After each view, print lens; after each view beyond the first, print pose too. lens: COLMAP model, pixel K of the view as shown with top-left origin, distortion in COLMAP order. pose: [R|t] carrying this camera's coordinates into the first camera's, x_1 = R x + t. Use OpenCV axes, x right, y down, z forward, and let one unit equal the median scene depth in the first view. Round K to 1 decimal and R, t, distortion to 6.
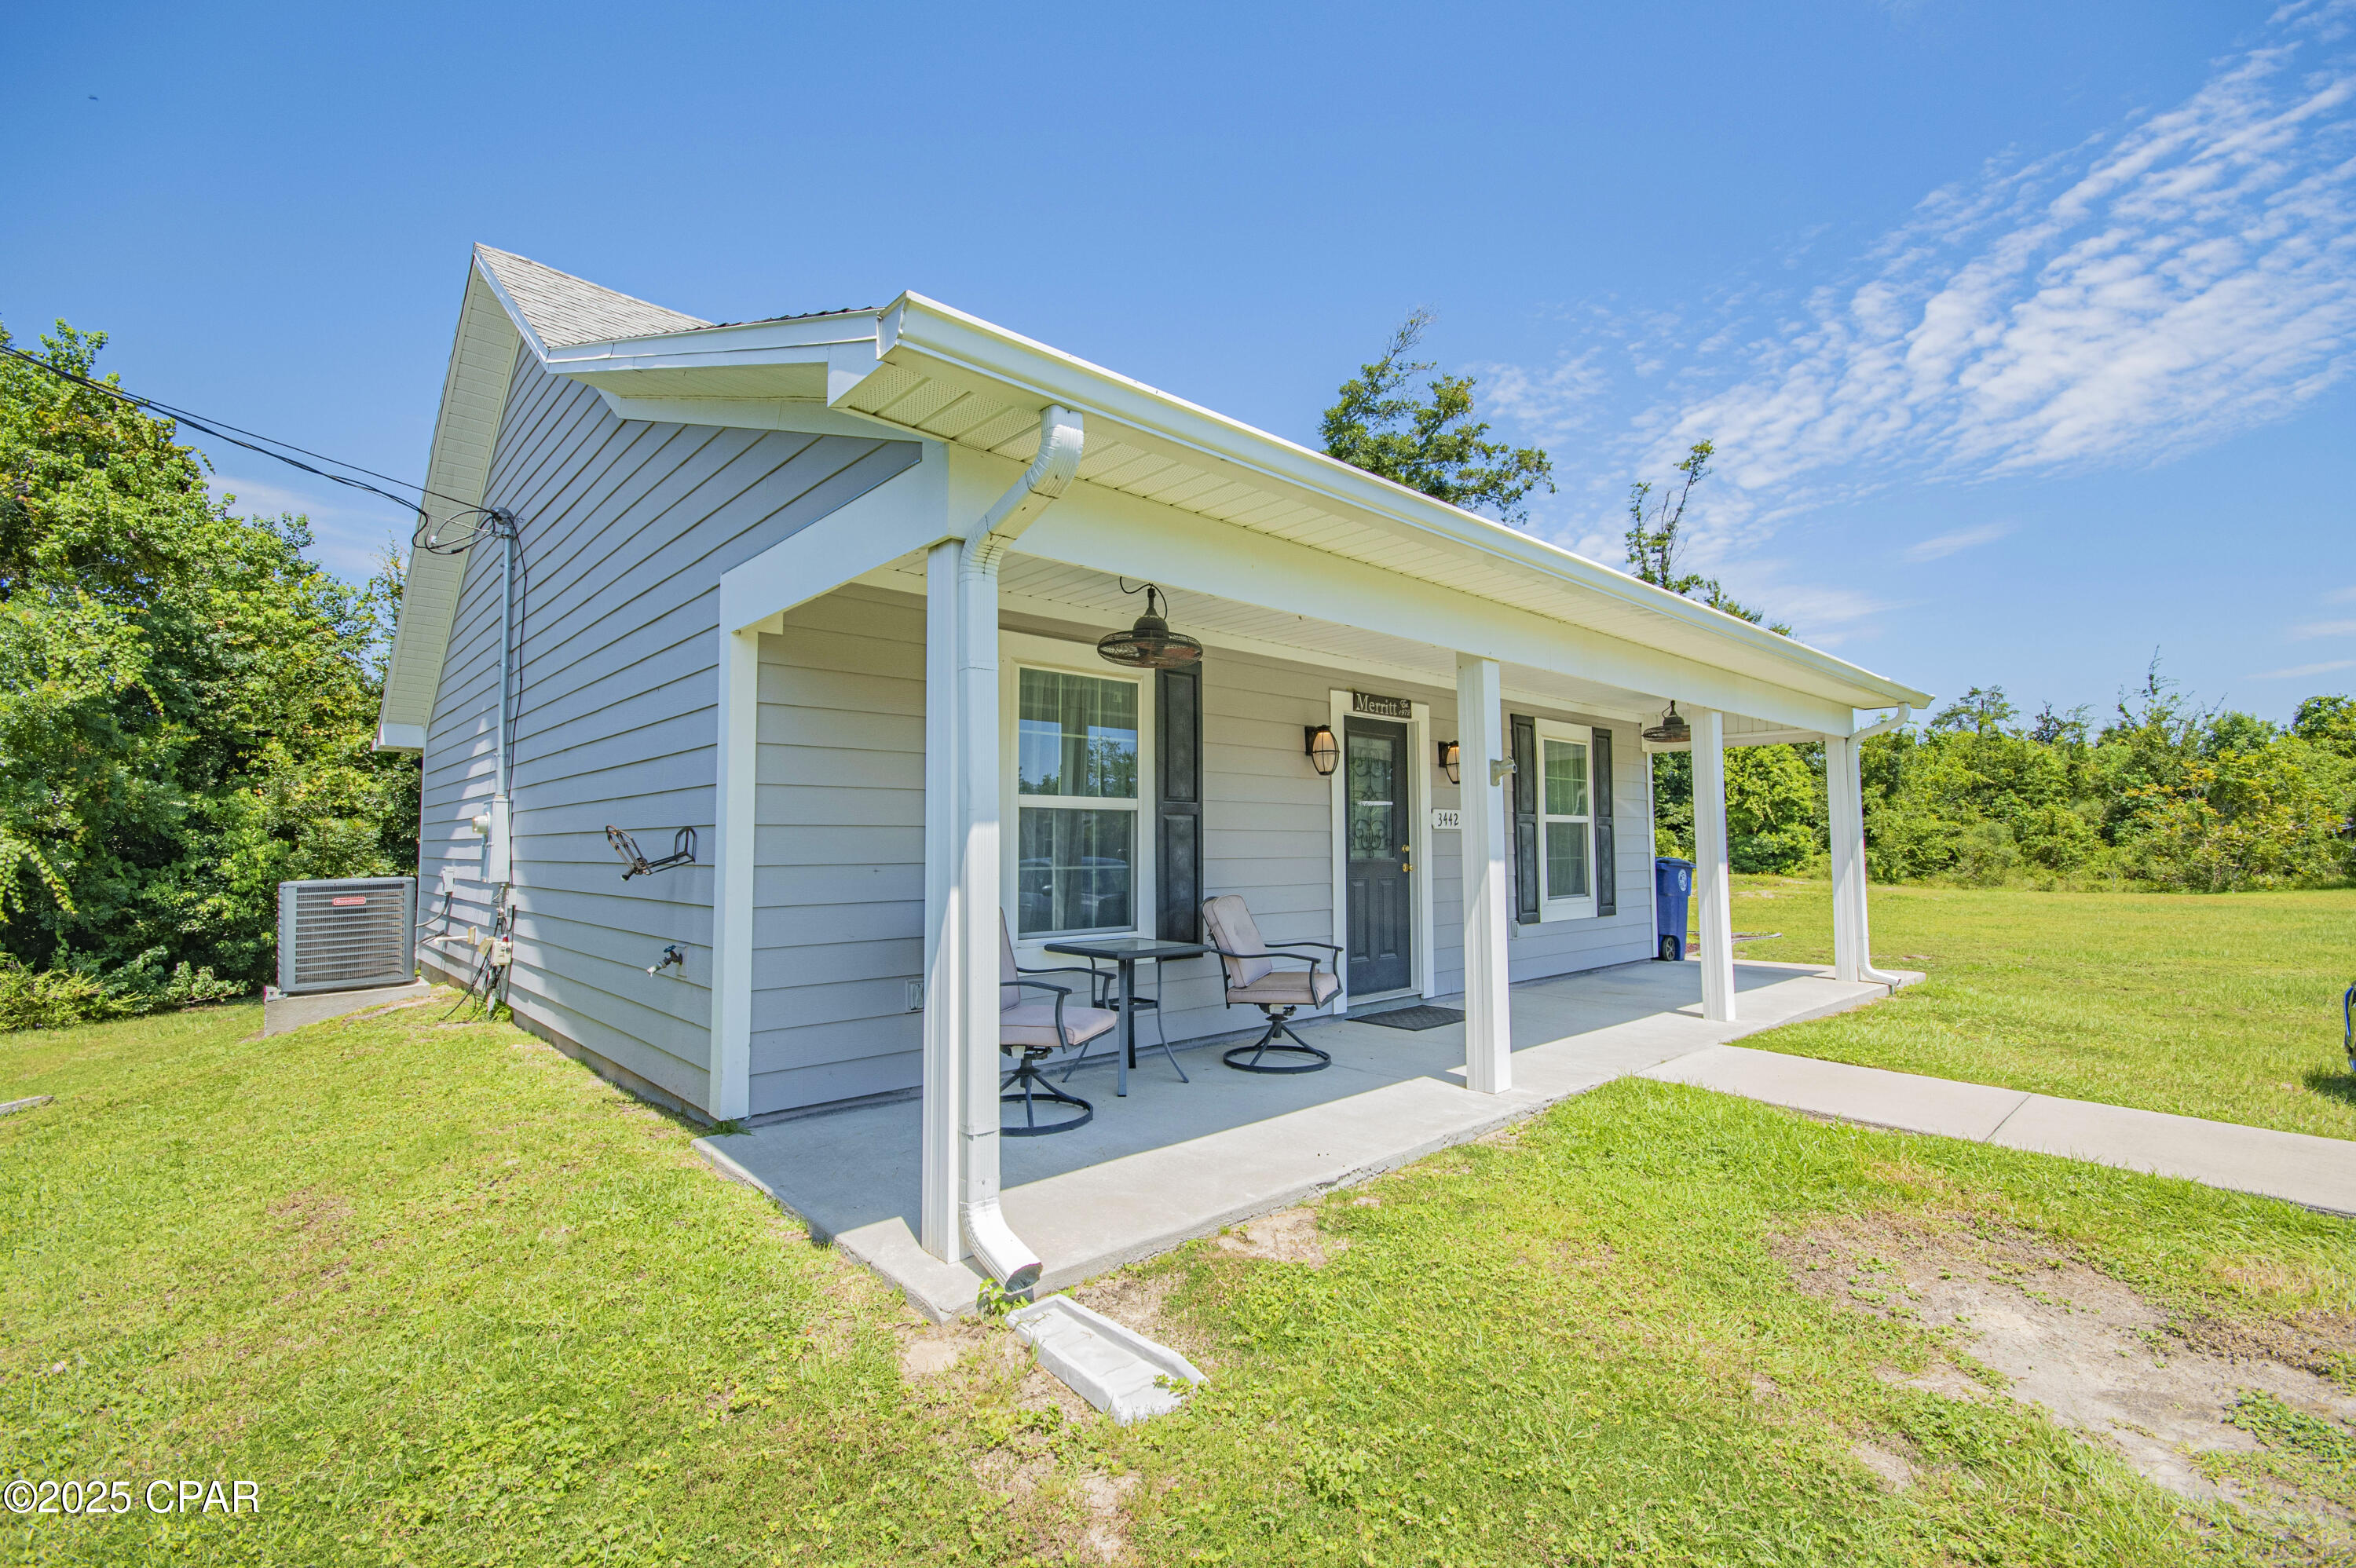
lens RADIAL K [[1047.5, 0, 1187.3], [0, 1047.5, 786.9], [0, 0, 1]] dist [0.001965, 0.000709]
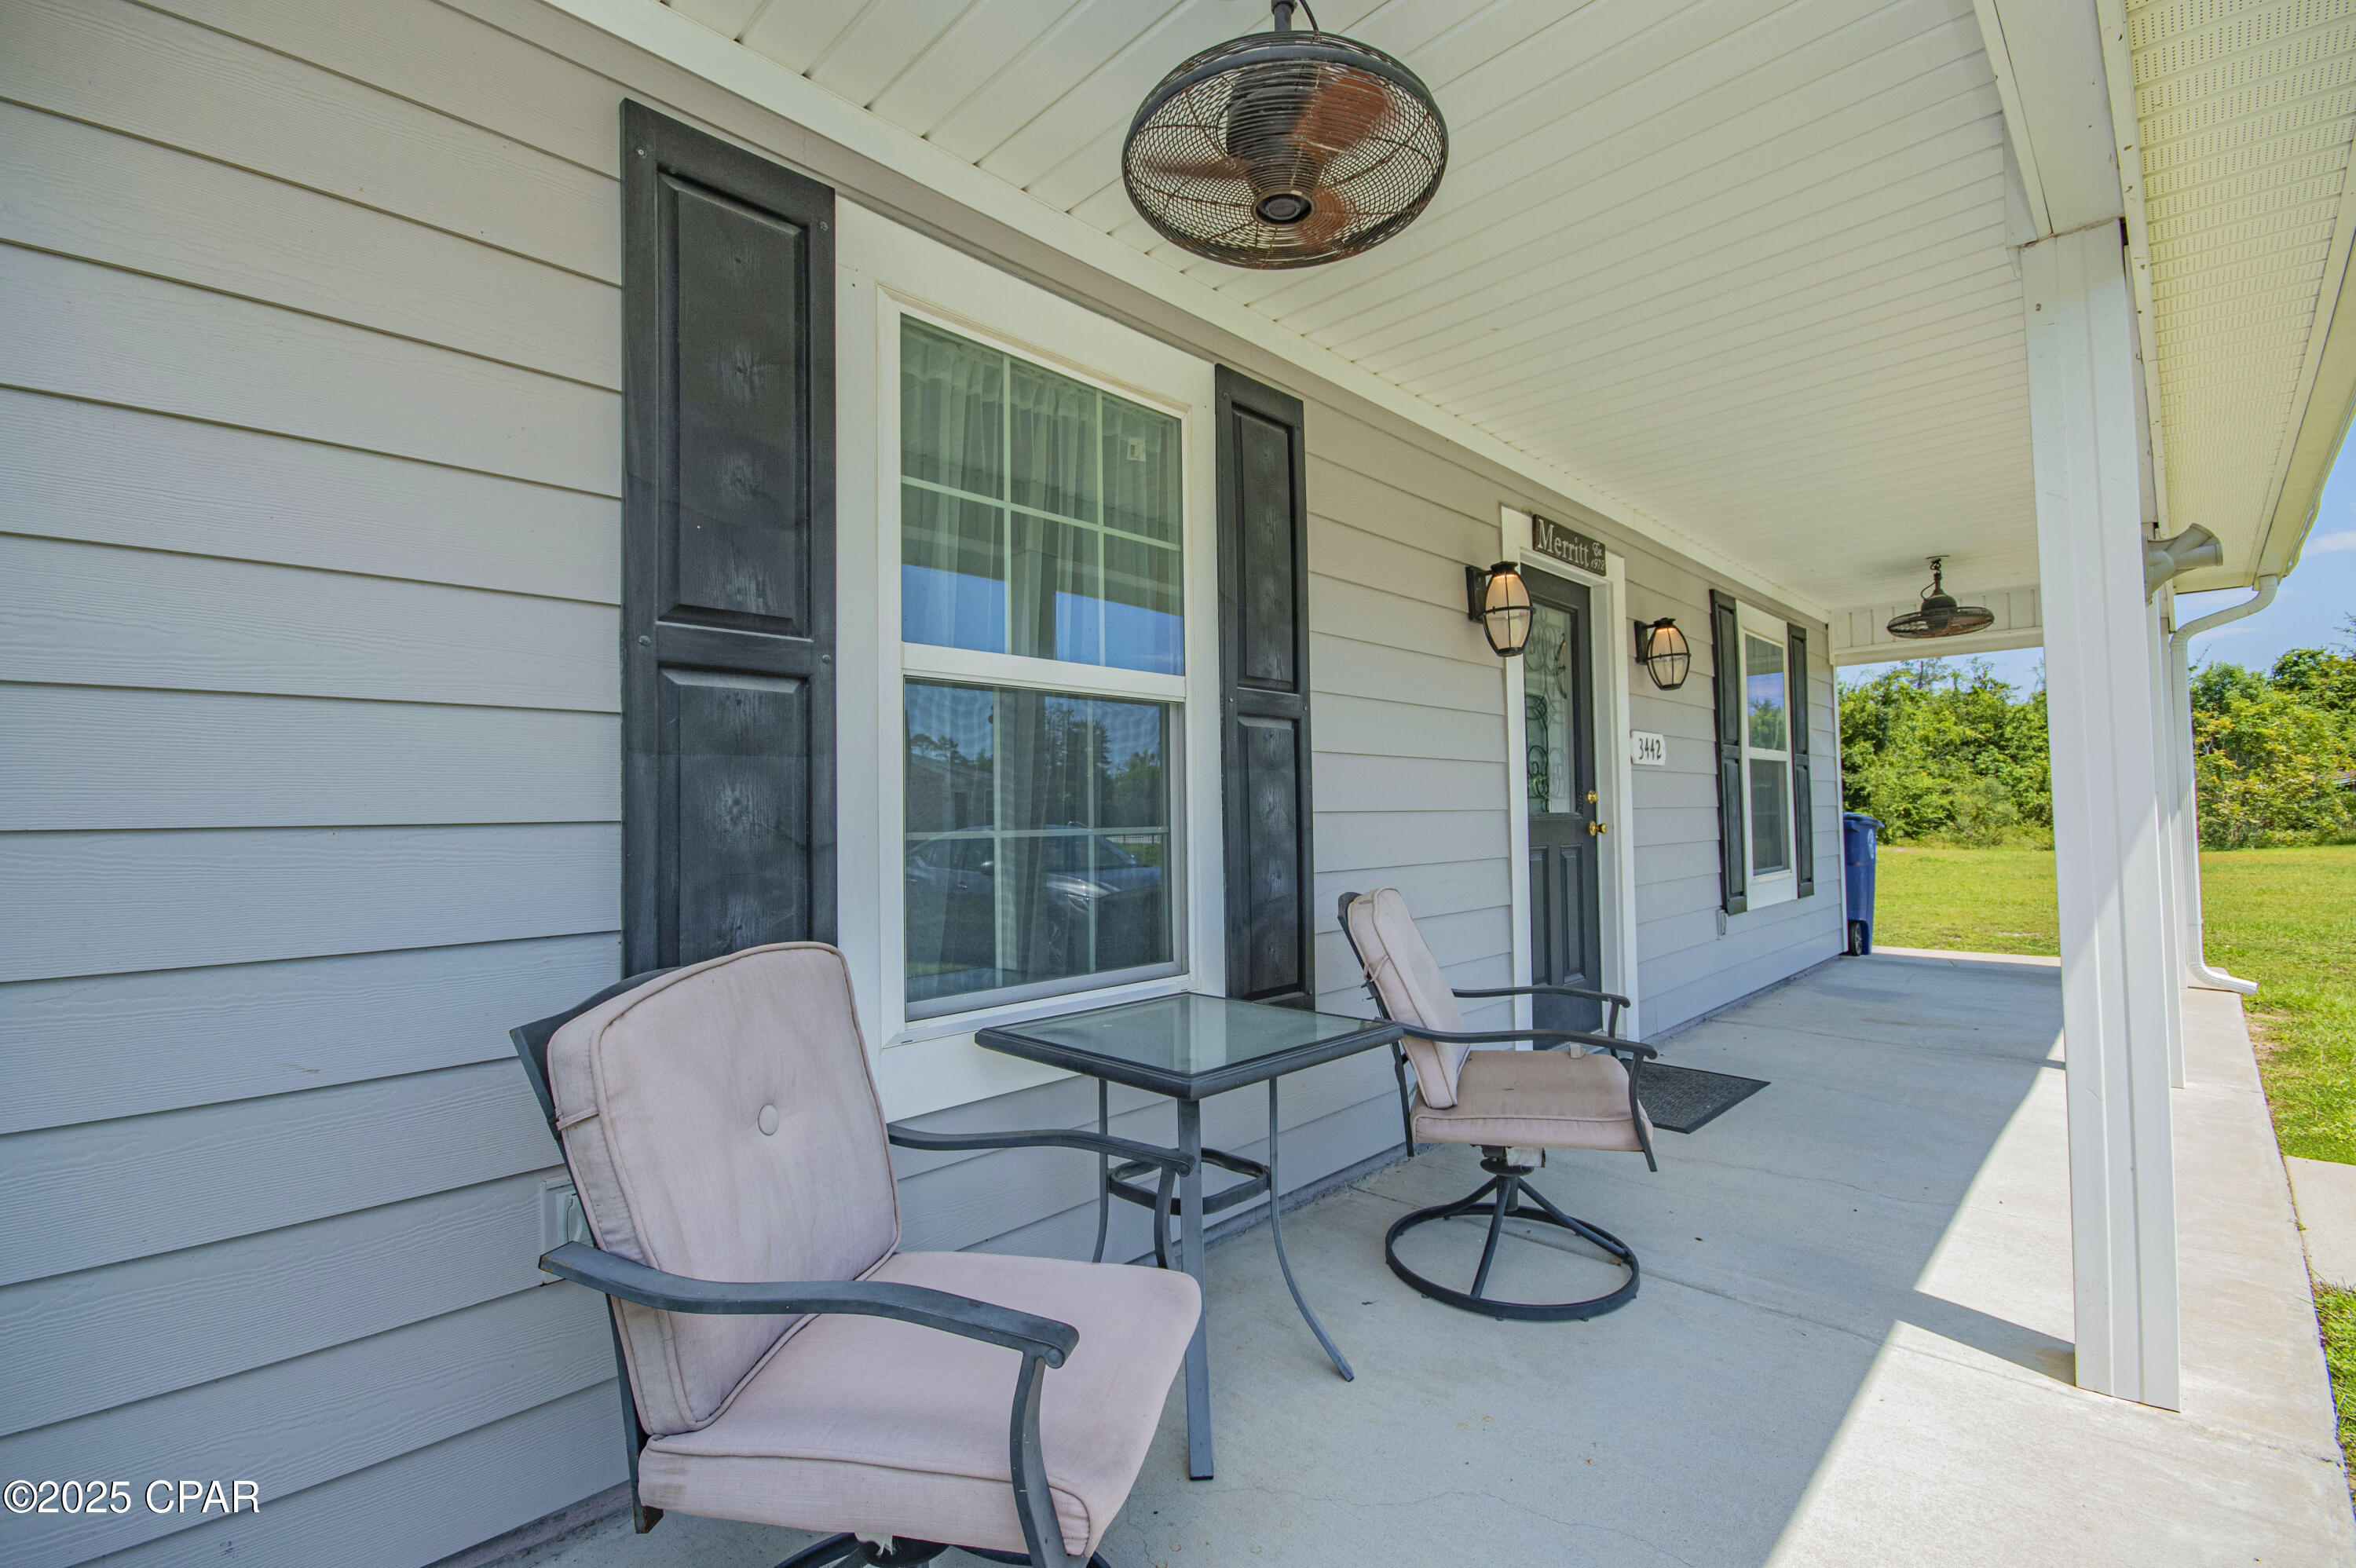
lens RADIAL K [[1032.5, 0, 1190.4], [0, 1032.5, 775.9], [0, 0, 1]] dist [-0.000161, -0.000132]
pose [[0.998212, -0.008933, 0.059107, -0.040891], [0.007880, 0.999806, 0.018032, 0.026131], [-0.059257, -0.017534, 0.998089, 0.322126]]
